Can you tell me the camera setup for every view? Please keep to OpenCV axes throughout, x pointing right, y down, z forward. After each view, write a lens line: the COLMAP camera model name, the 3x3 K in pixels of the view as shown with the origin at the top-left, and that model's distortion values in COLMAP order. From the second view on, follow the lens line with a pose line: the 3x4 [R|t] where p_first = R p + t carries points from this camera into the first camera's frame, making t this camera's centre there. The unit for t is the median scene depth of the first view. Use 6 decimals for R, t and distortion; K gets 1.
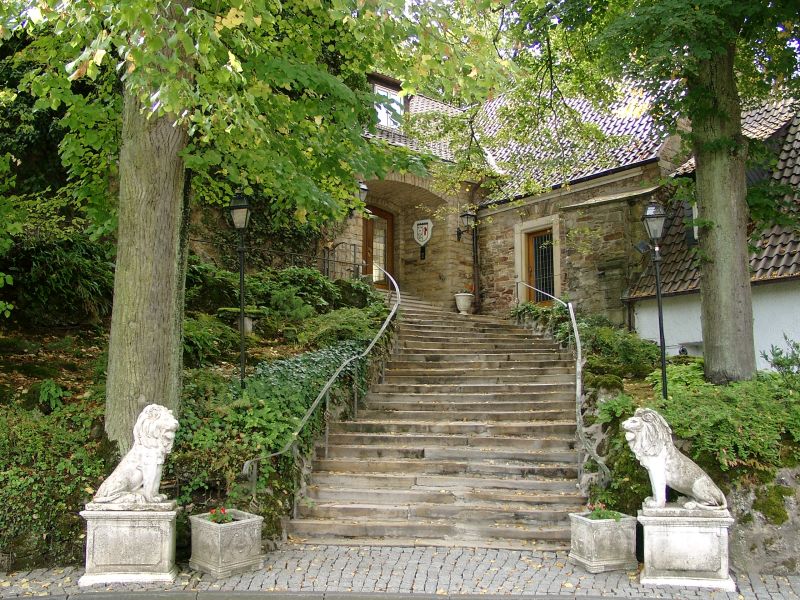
lens RADIAL K [[787.7, 0, 400.0], [0, 787.7, 300.0], [0, 0, 1]] dist [-0.168822, 0.199071]
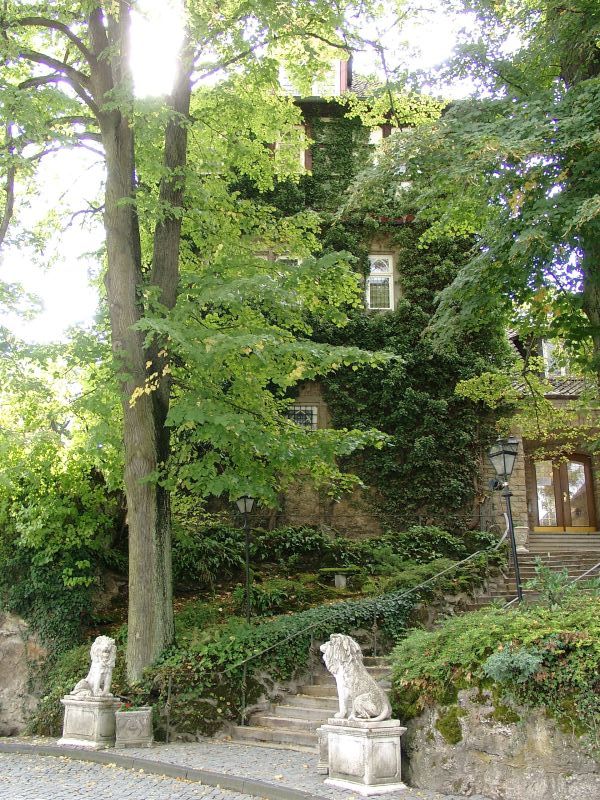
lens RADIAL K [[787.7, 0, 300.0], [0, 787.7, 400.0], [0, 0, 1]] dist [-0.168822, 0.199071]
pose [[0.737584, -0.212859, -0.640828, 1.127436], [0.081273, 0.970102, -0.228687, 0.057284], [0.670346, 0.116594, 0.732831, 0.026657]]
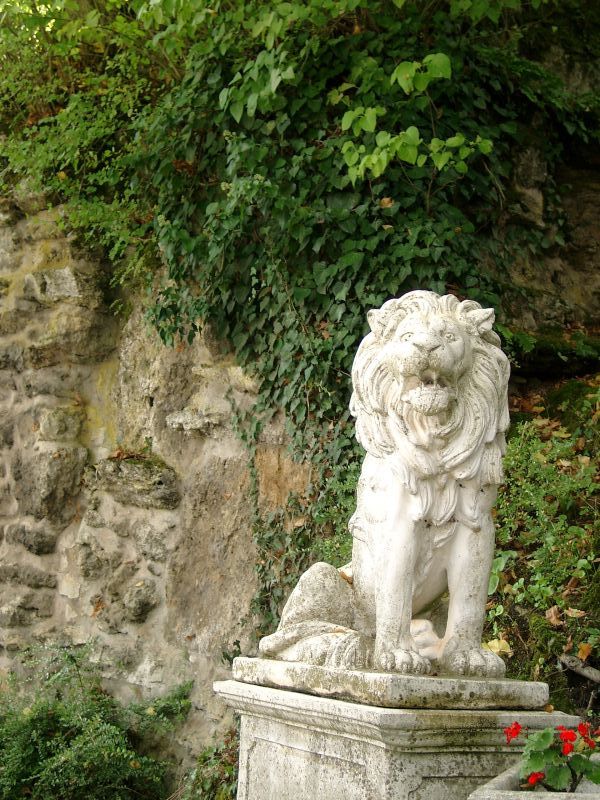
lens RADIAL K [[1495.2, 0, 300.0], [0, 1495.2, 400.0], [0, 0, 1]] dist [-0.010087, -0.042818]
pose [[0.312174, -0.111842, -0.943419, 0.127726], [0.092723, 0.991892, -0.086907, 0.208215], [0.945489, -0.060346, 0.320013, 0.795582]]
